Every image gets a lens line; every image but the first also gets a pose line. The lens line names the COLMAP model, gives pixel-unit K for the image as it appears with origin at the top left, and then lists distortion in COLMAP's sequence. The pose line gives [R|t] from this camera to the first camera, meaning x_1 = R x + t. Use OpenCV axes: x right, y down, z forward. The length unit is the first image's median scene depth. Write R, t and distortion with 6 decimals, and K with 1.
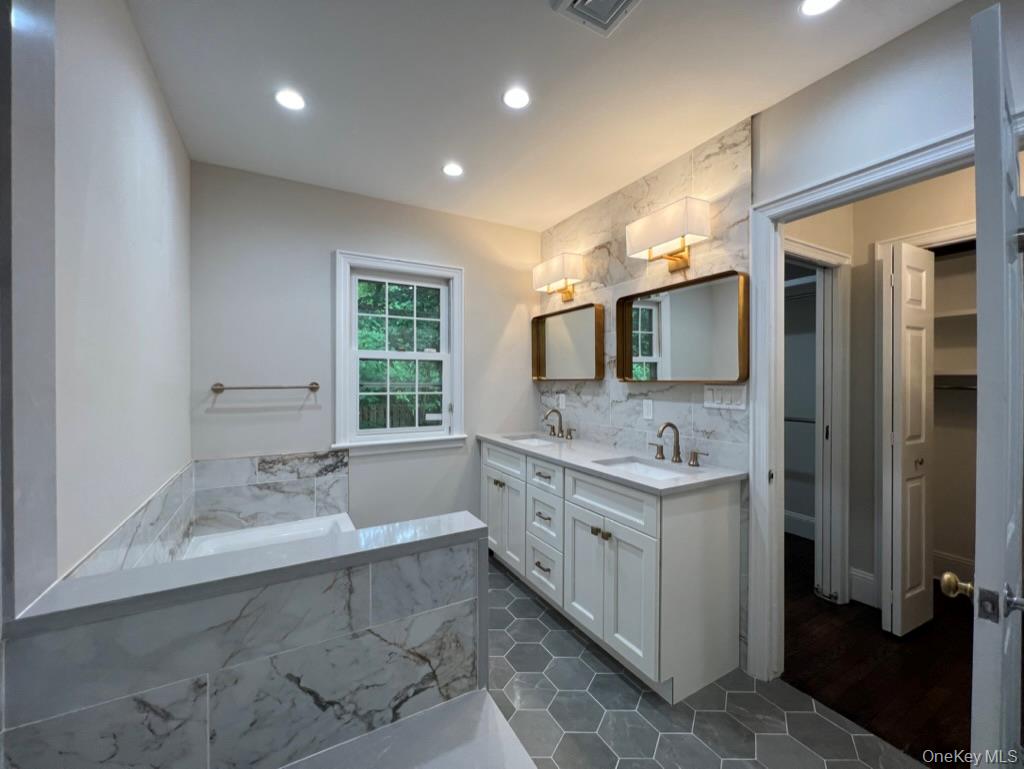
lens RADIAL K [[410.4, 0, 511.4], [0, 410.4, 382.9], [0, 0, 1]] dist [-0.000190, 0.000294]
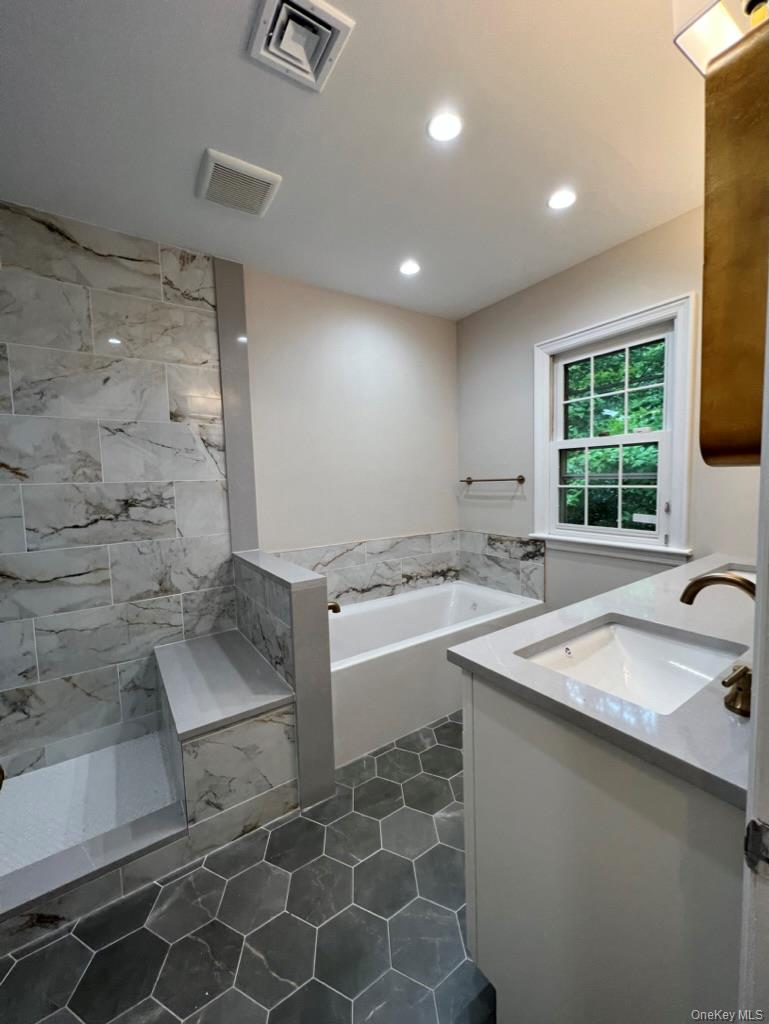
lens RADIAL K [[410.4, 0, 384.5], [0, 410.4, 512.0], [0, 0, 1]] dist [-0.000190, 0.000294]
pose [[0.083281, 0.076798, -0.993562, 0.587180], [0.020264, 0.996689, 0.078738, 0.002898], [0.996320, -0.026691, 0.081449, 0.533608]]
